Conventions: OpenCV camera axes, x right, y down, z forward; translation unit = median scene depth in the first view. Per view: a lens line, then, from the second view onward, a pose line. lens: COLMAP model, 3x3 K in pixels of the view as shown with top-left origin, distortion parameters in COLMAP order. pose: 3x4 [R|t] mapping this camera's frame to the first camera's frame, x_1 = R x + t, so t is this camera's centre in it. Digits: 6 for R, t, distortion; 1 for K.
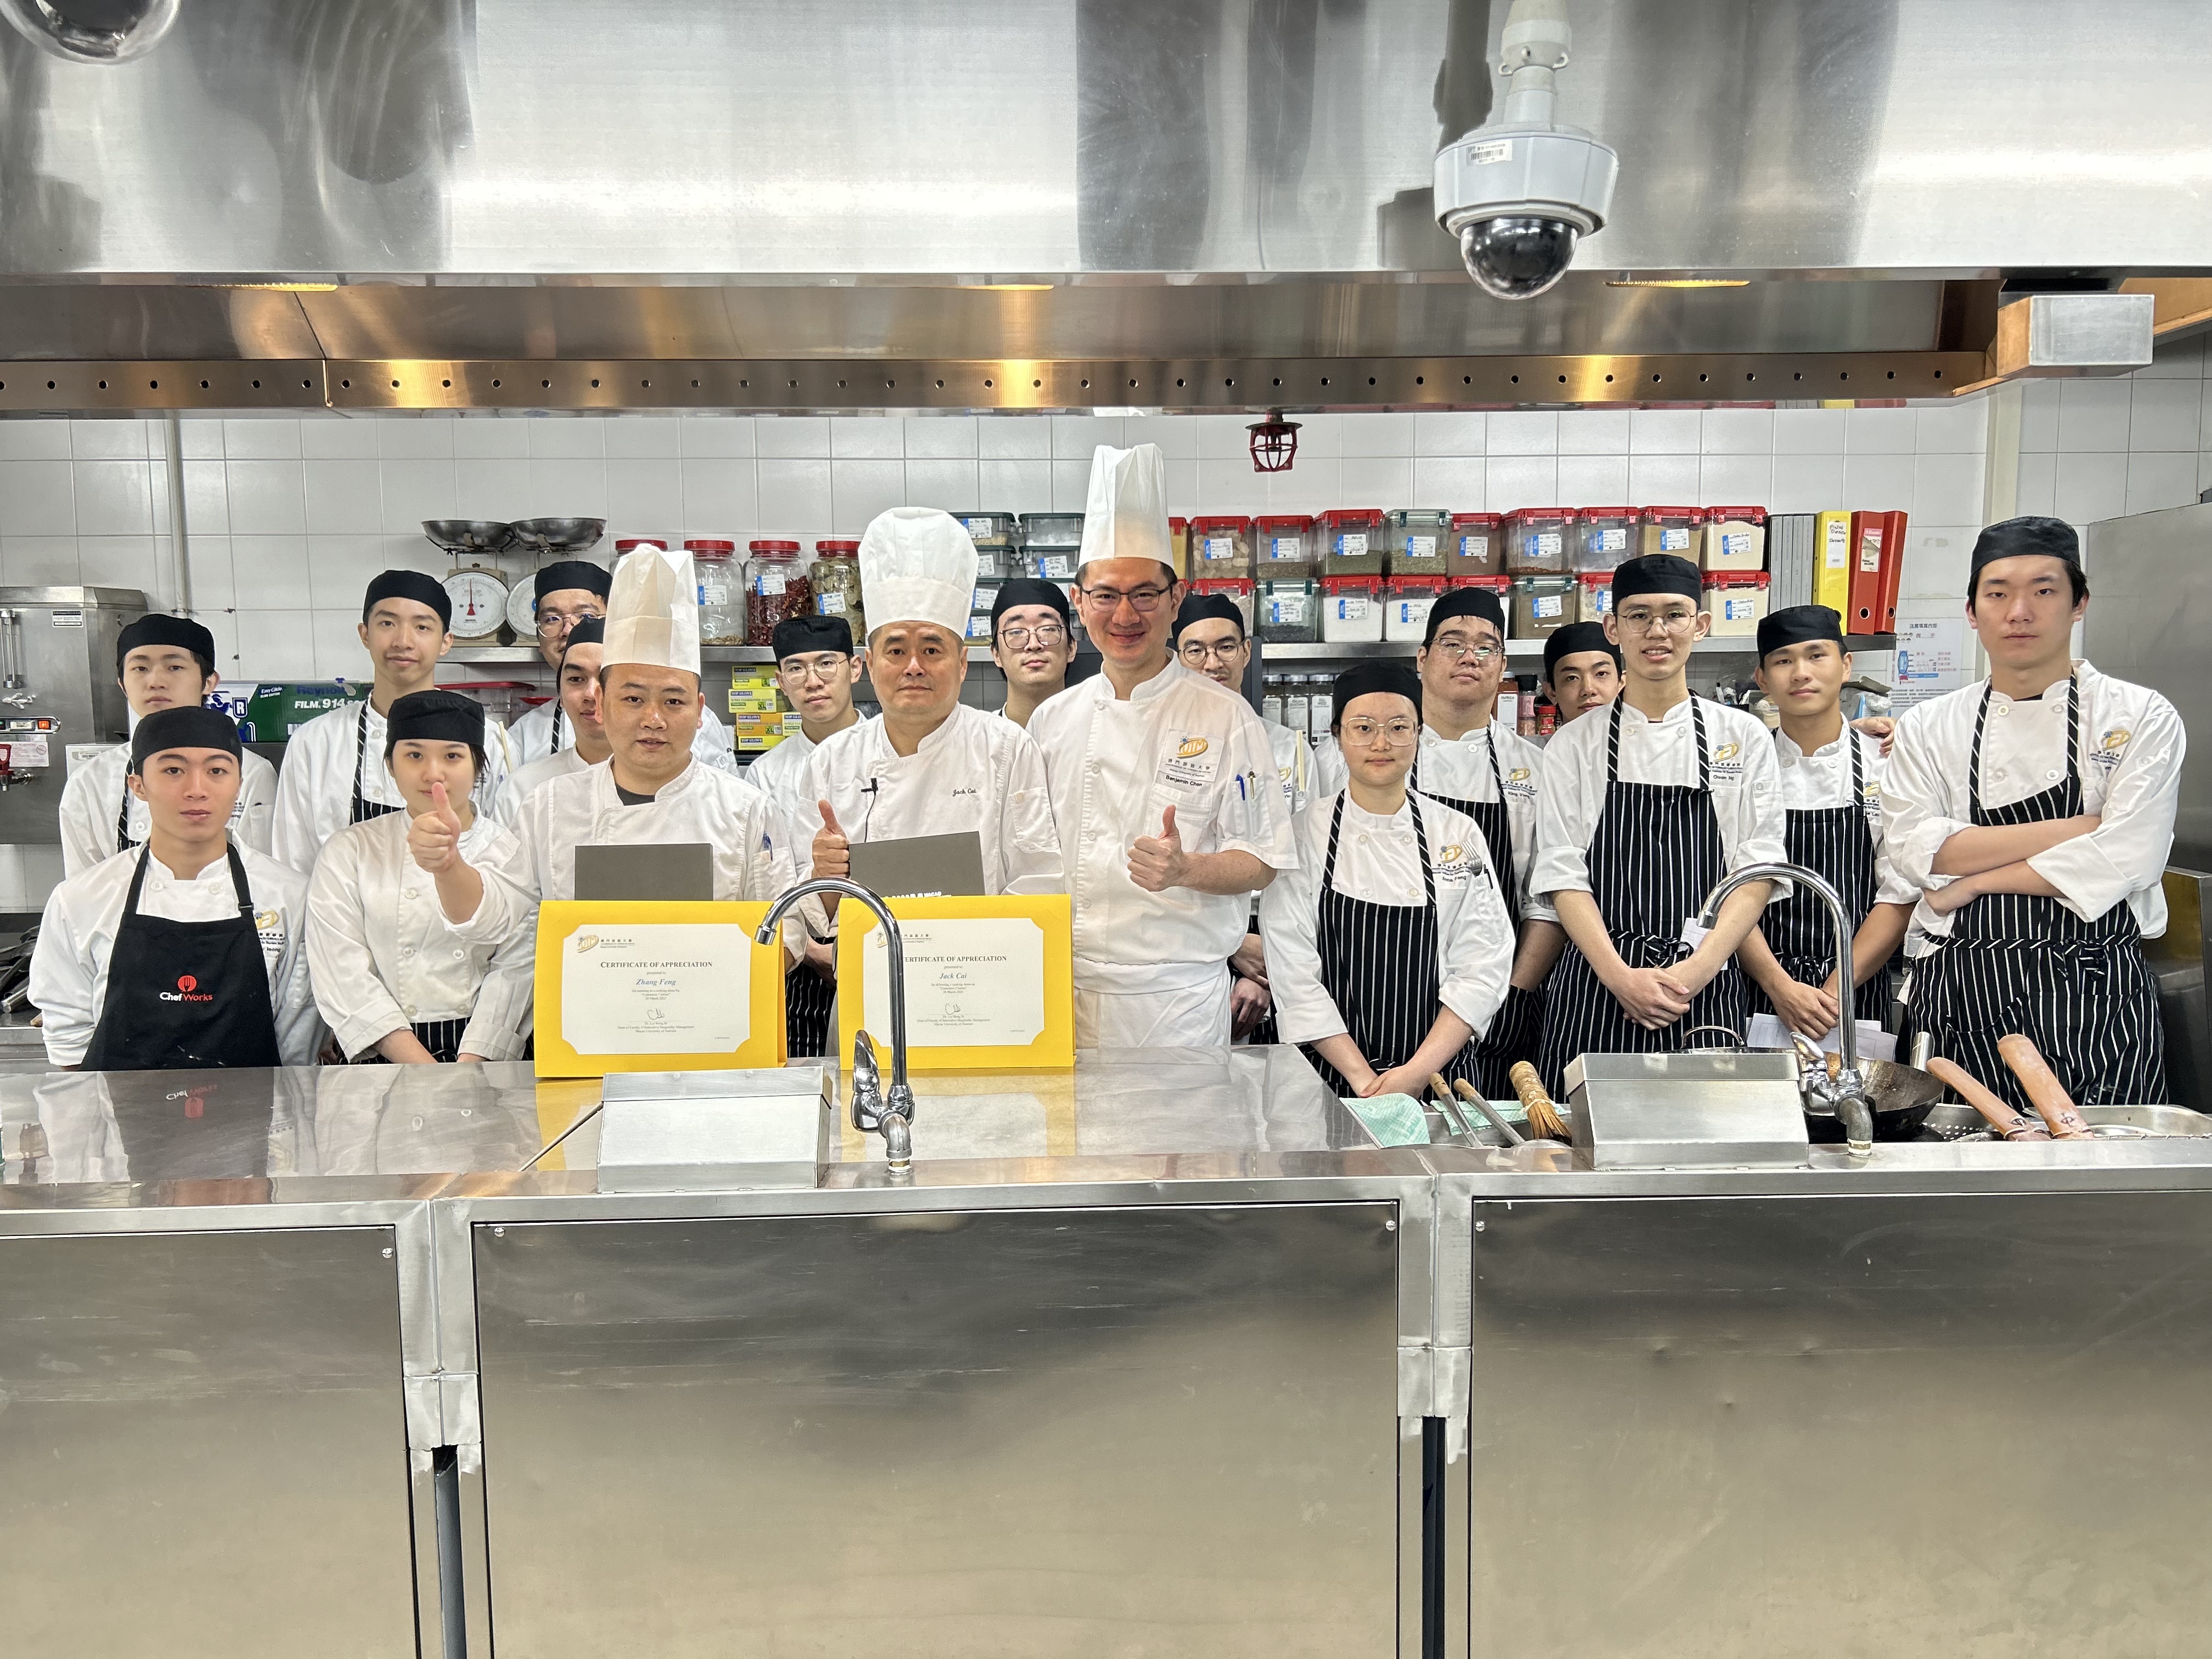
lens RADIAL K [[1694.8, 0, 1087.8], [0, 1694.8, 853.2], [0, 0, 1]] dist [0.010757, -0.014515]
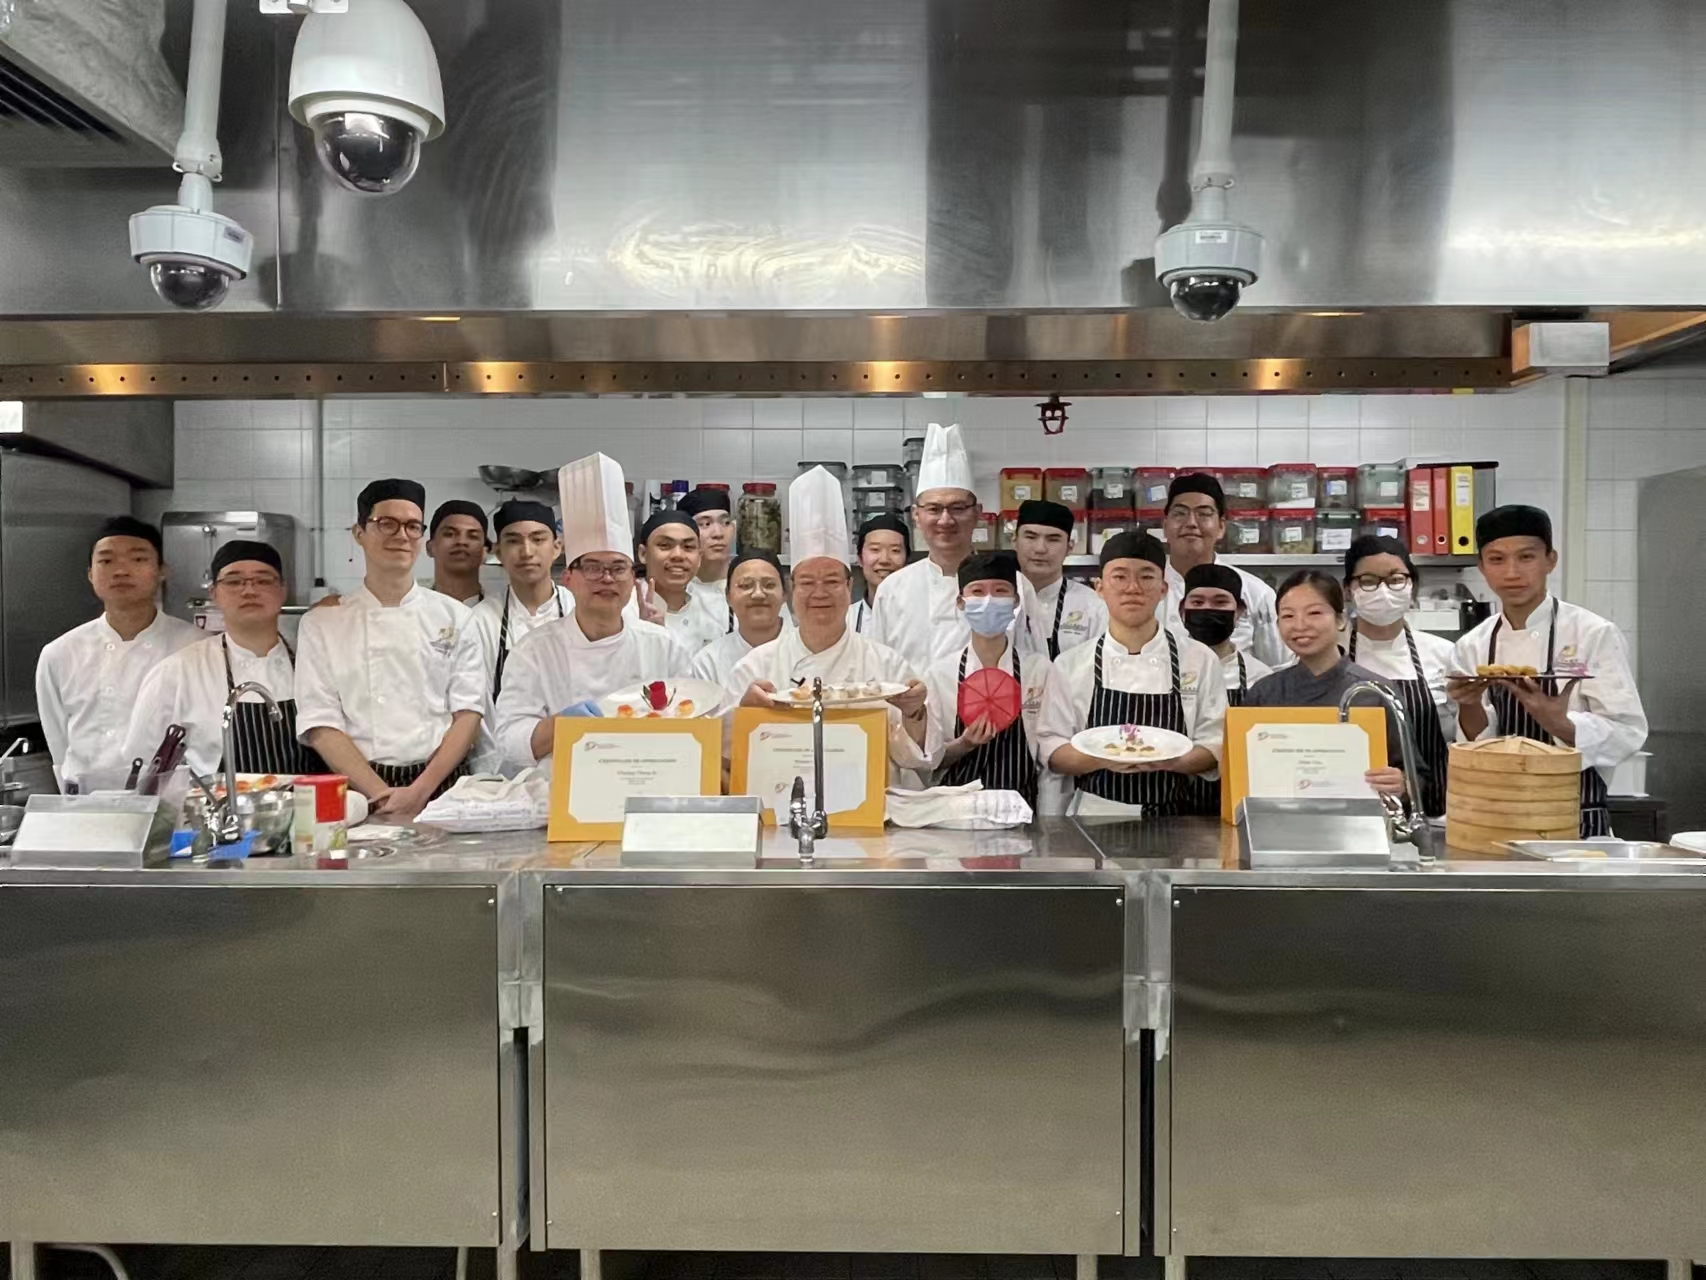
lens RADIAL K [[1307.1, 0, 852.2], [0, 1307.1, 636.6], [0, 0, 1]] dist [0.010757, -0.014515]
pose [[0.998301, 0.011833, -0.057049, -0.001189], [-0.016271, 0.996823, -0.077967, 0.069880], [0.055946, 0.078763, 0.995322, -0.226493]]
